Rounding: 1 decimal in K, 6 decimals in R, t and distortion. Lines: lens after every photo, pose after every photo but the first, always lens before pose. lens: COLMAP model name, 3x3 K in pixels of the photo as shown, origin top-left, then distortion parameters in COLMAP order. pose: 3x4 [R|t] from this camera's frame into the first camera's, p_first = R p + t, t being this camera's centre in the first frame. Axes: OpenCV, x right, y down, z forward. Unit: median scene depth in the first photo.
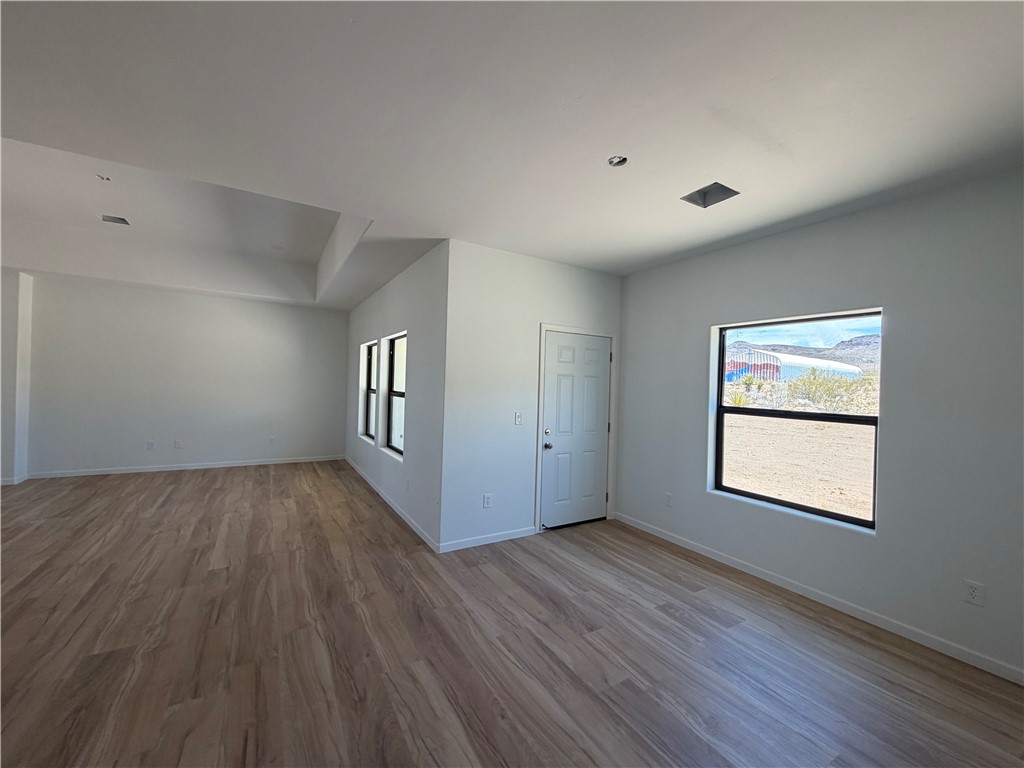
lens RADIAL K [[411.2, 0, 495.2], [0, 411.2, 383.5], [0, 0, 1]] dist [-0.001047, -0.000337]
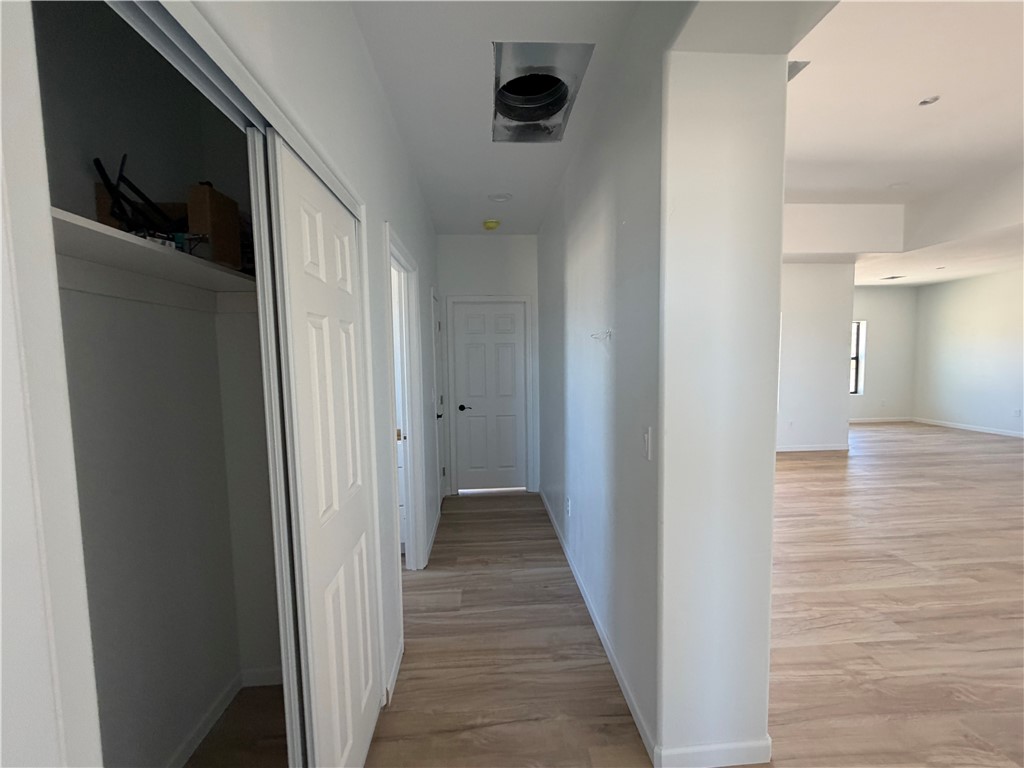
lens RADIAL K [[408.2, 0, 512.0], [0, 408.2, 384.0], [0, 0, 1]] dist [0.002058, 0.000192]
pose [[0.448860, -0.104528, 0.887467, -2.251711], [0.035223, 0.994433, 0.099312, -0.089455], [-0.892907, -0.013318, 0.450043, 1.461662]]
